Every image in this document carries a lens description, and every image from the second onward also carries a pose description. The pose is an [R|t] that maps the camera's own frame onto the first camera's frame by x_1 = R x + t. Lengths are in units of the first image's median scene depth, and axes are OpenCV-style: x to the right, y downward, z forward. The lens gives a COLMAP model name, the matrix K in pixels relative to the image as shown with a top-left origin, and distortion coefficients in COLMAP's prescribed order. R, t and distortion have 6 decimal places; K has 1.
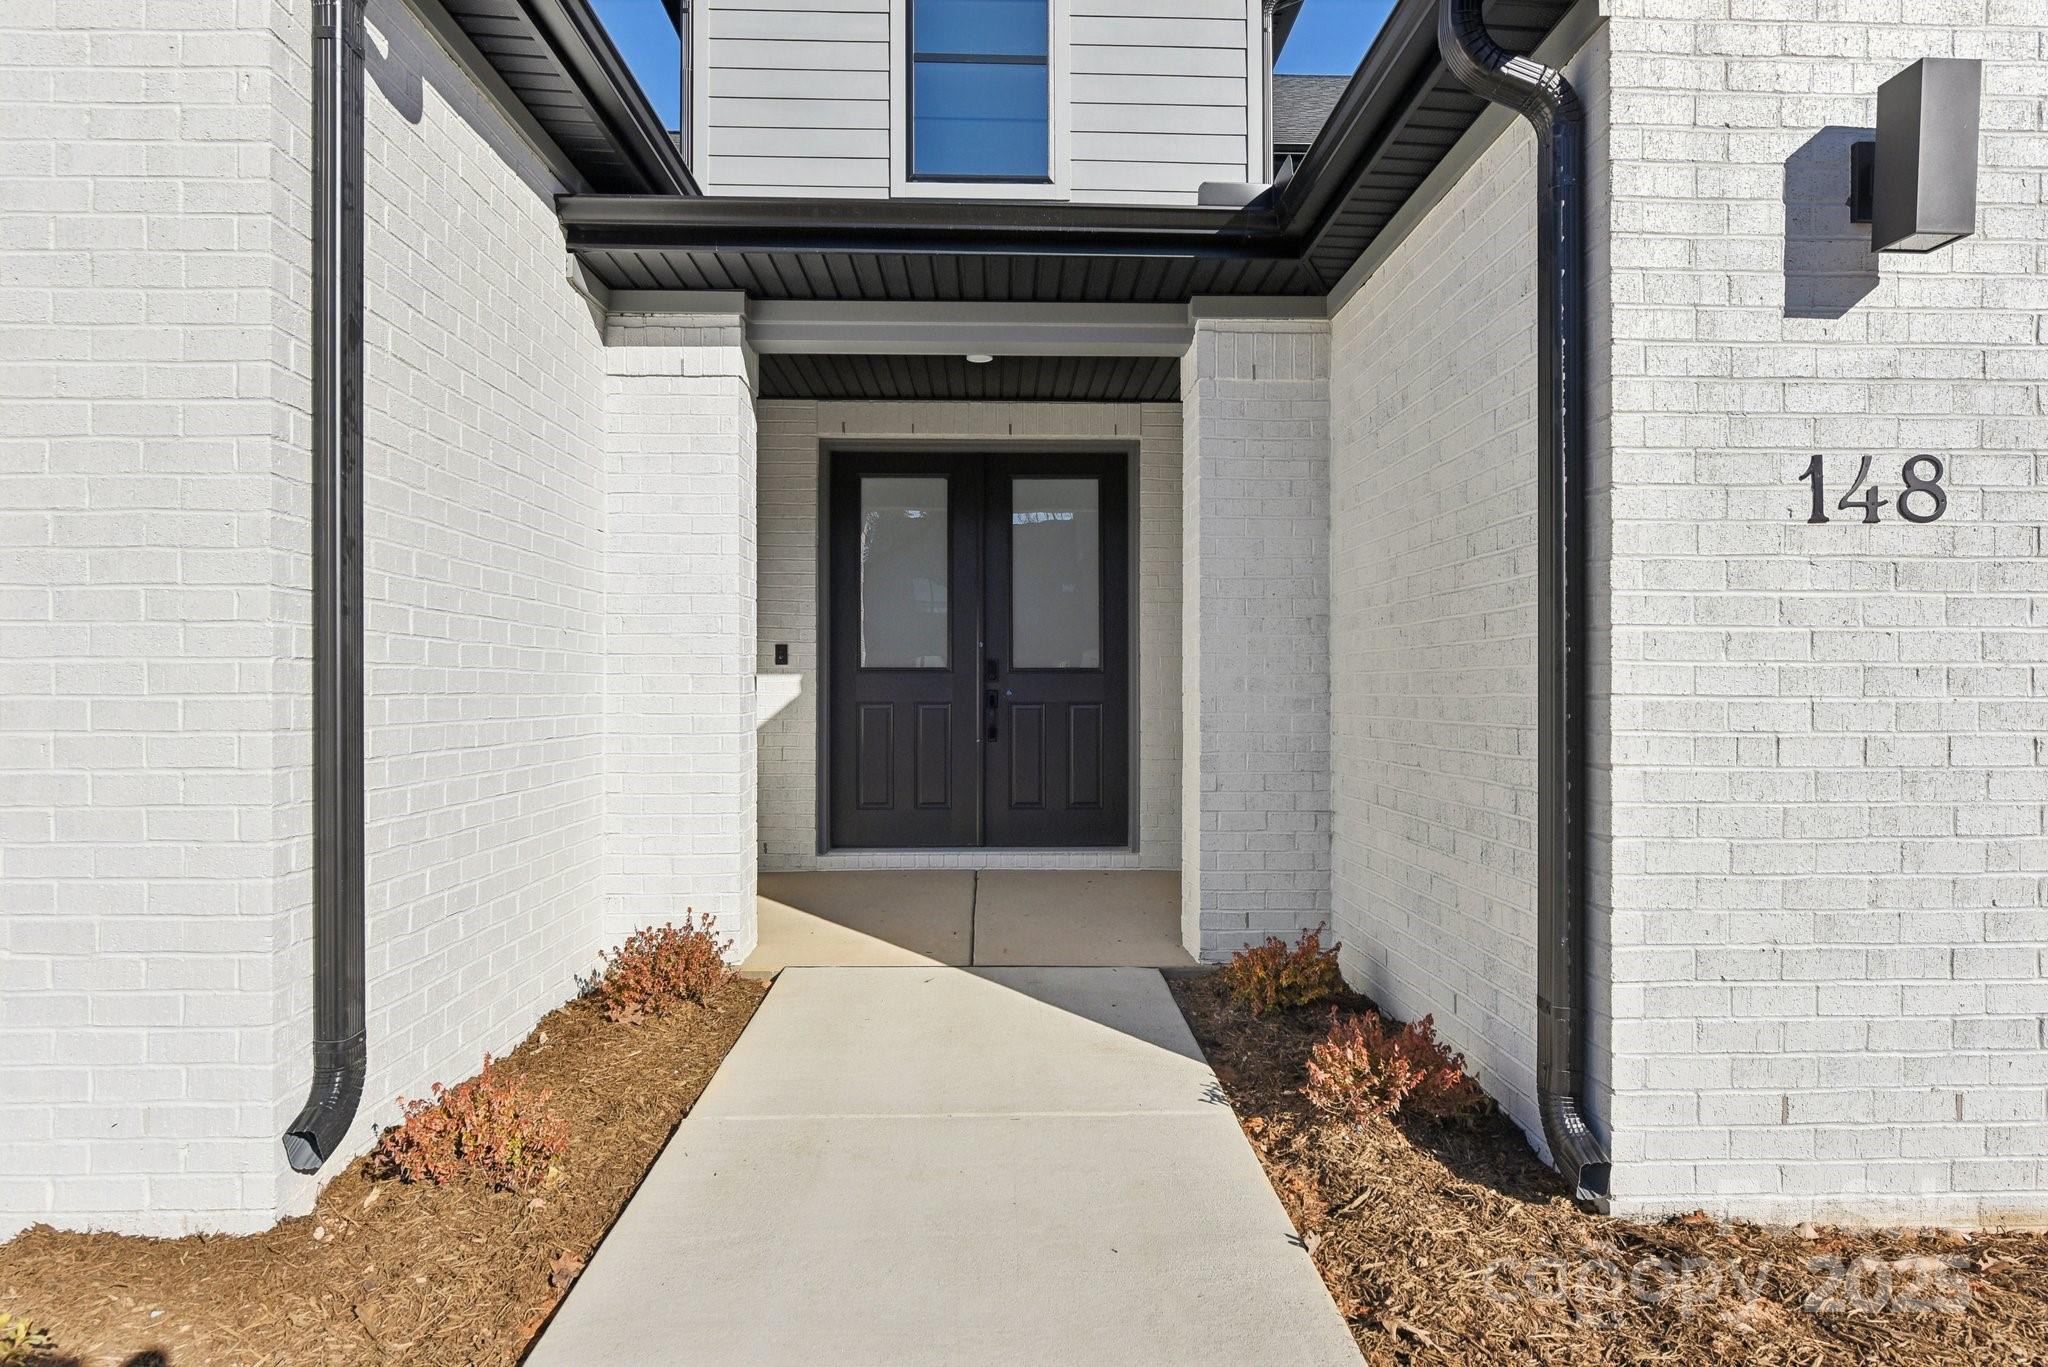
lens RADIAL K [[1134.9, 0, 1031.5], [0, 1134.9, 689.3], [0, 0, 1]] dist [-0.003845, 0.000763]
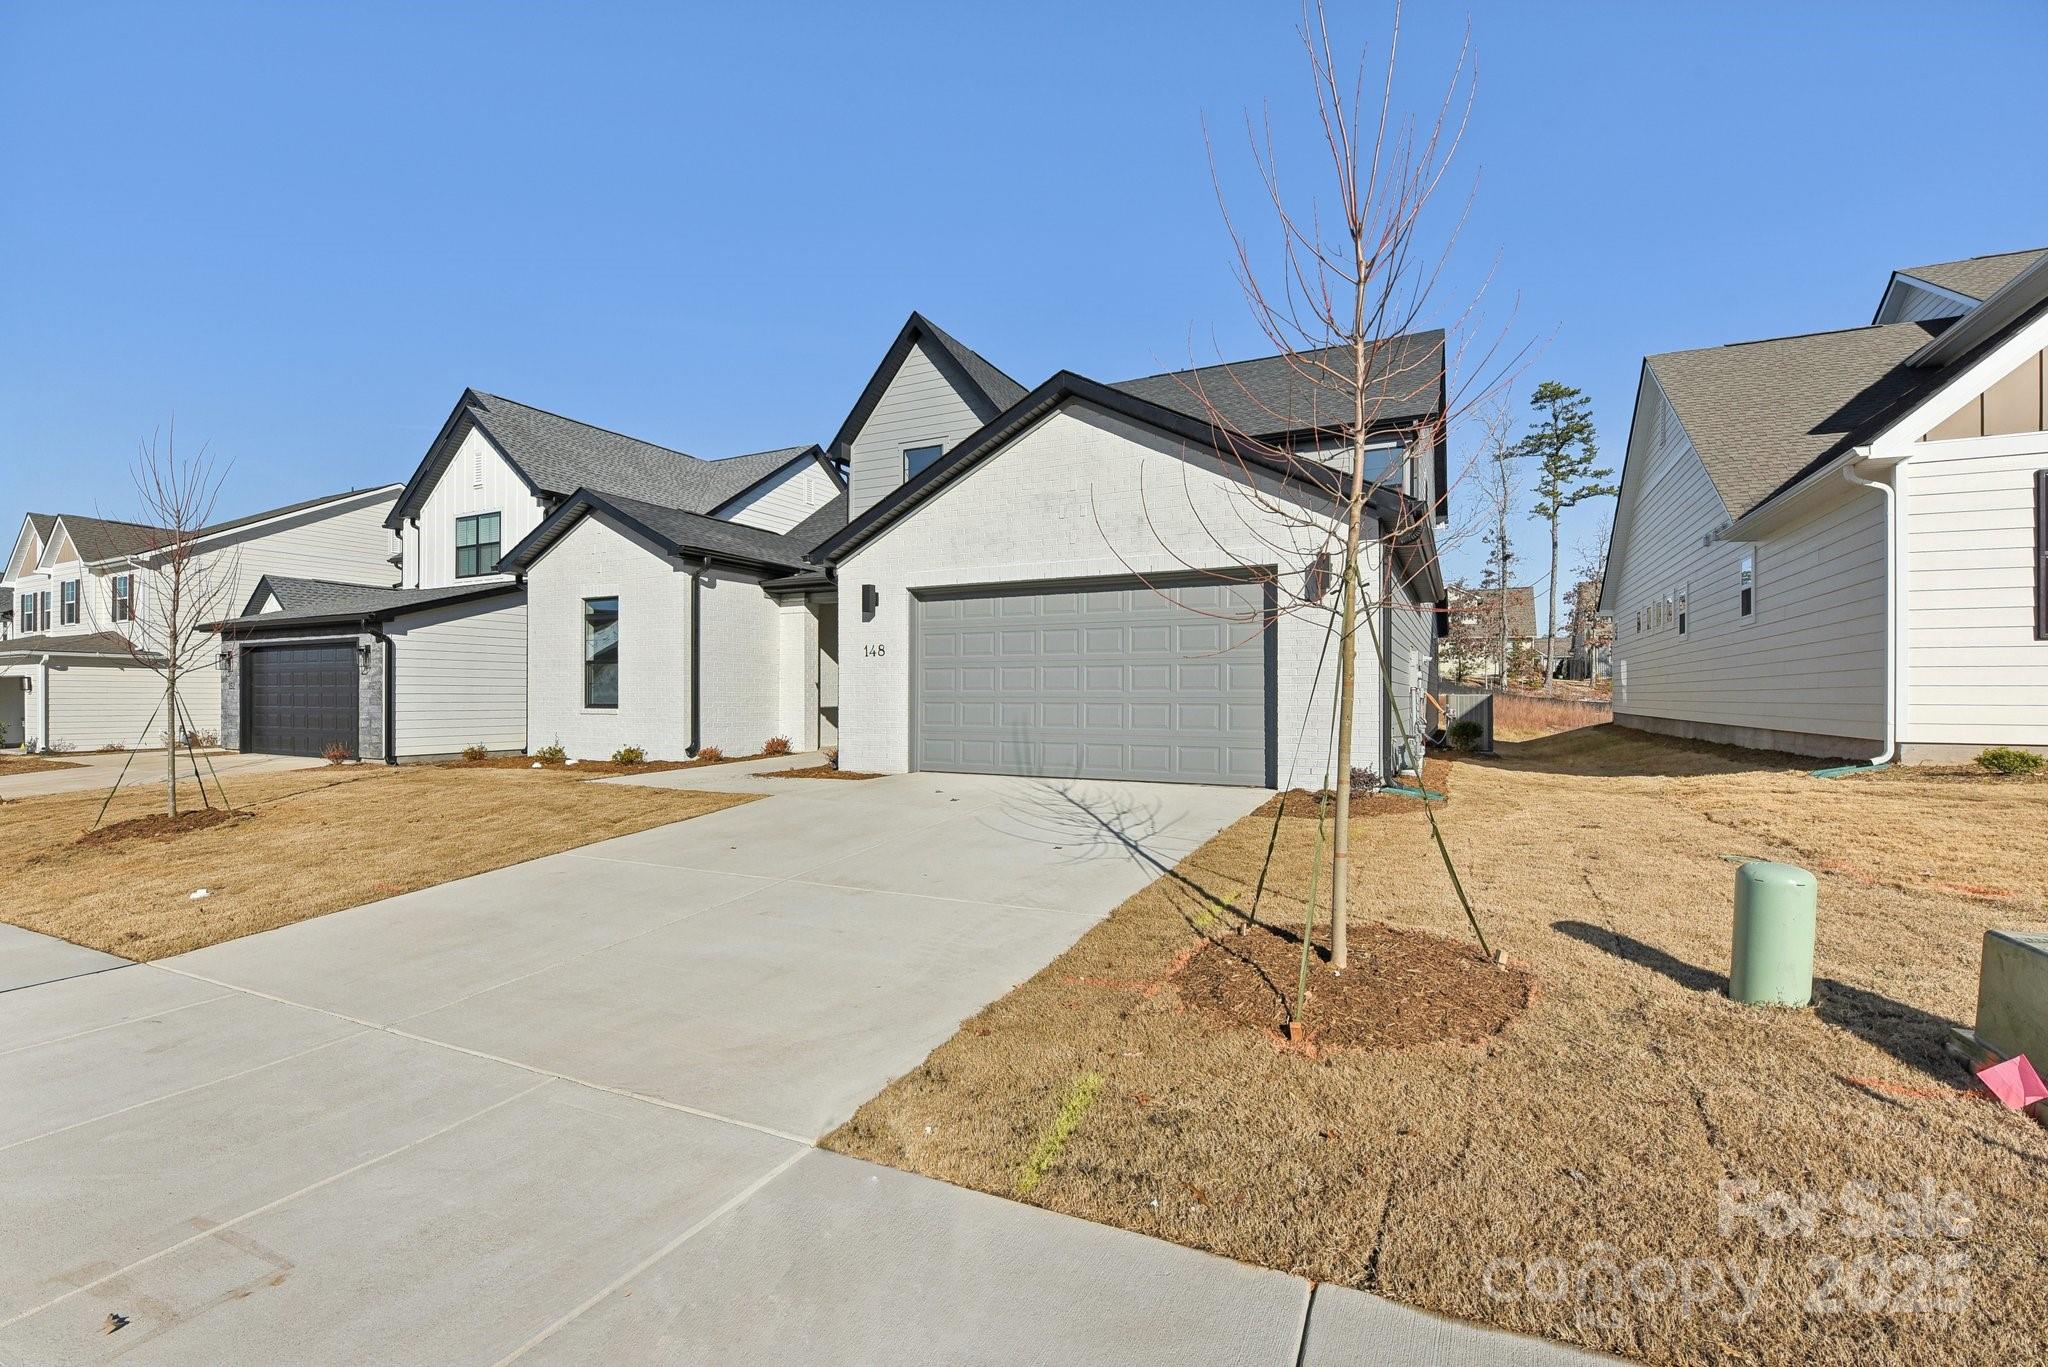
lens RADIAL K [[866.2, 0, 1073.2], [0, 866.2, 701.6], [0, 0, 1]] dist [0.000670, 0.000030]
pose [[0.898212, 0.005380, -0.439530, 2.111751], [-0.003358, 0.999980, 0.005377, 0.035714], [0.439550, -0.003354, 0.898212, -1.507702]]
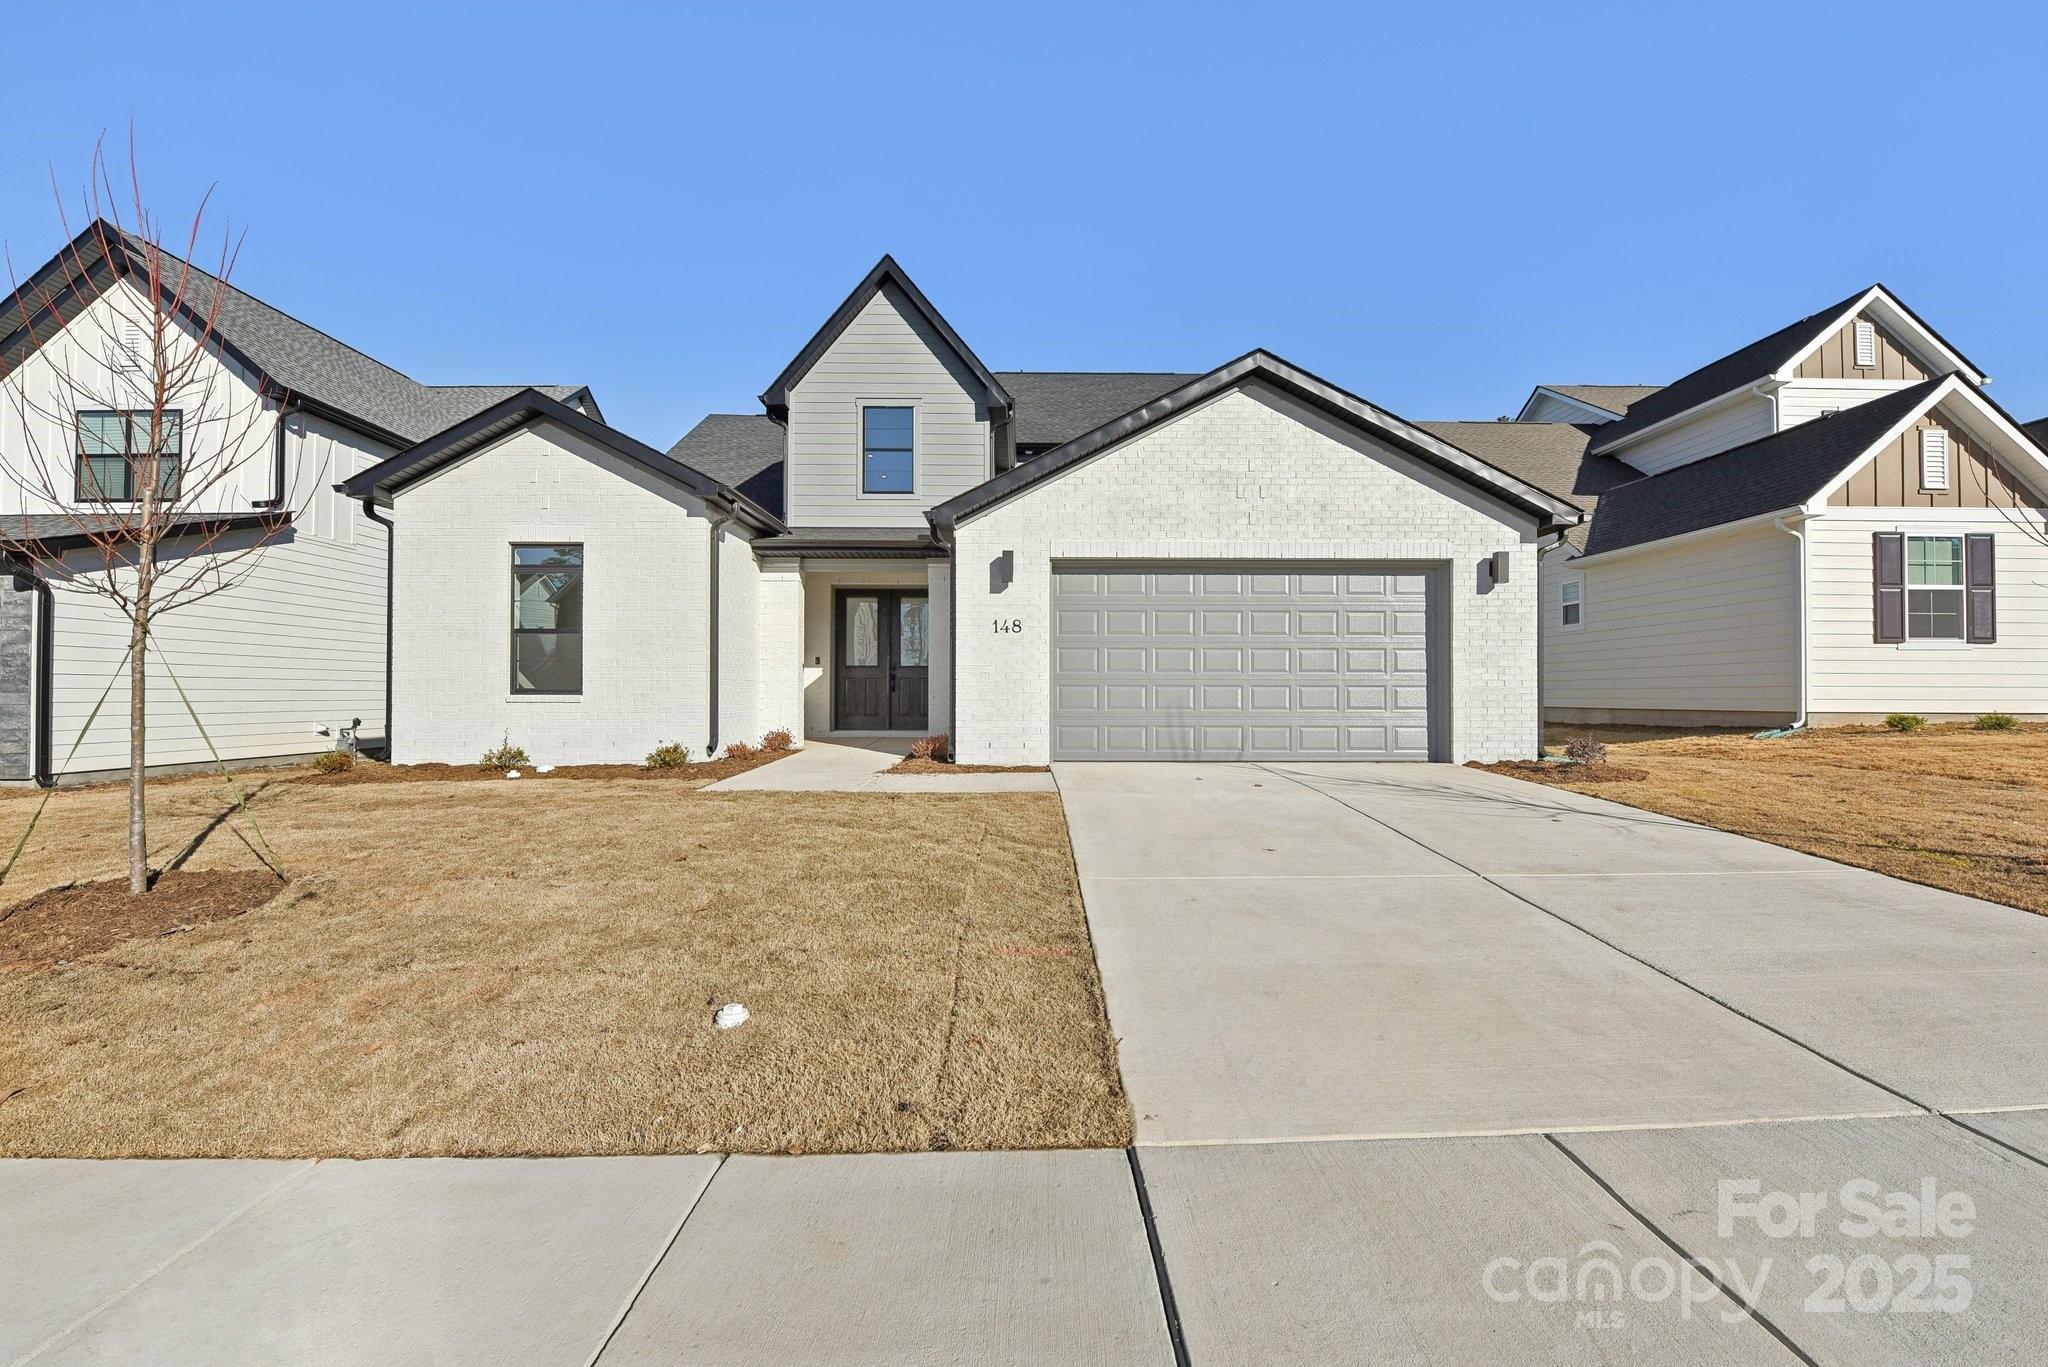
lens RADIAL K [[818.2, 0, 1030.6], [0, 818.2, 690.4], [0, 0, 1]] dist [-0.002685, -0.002250]
pose [[0.999954, 0.002833, -0.009212, 0.508115], [-0.002886, 0.999980, -0.005712, 0.080555], [0.009195, 0.005738, 0.999941, -1.597597]]
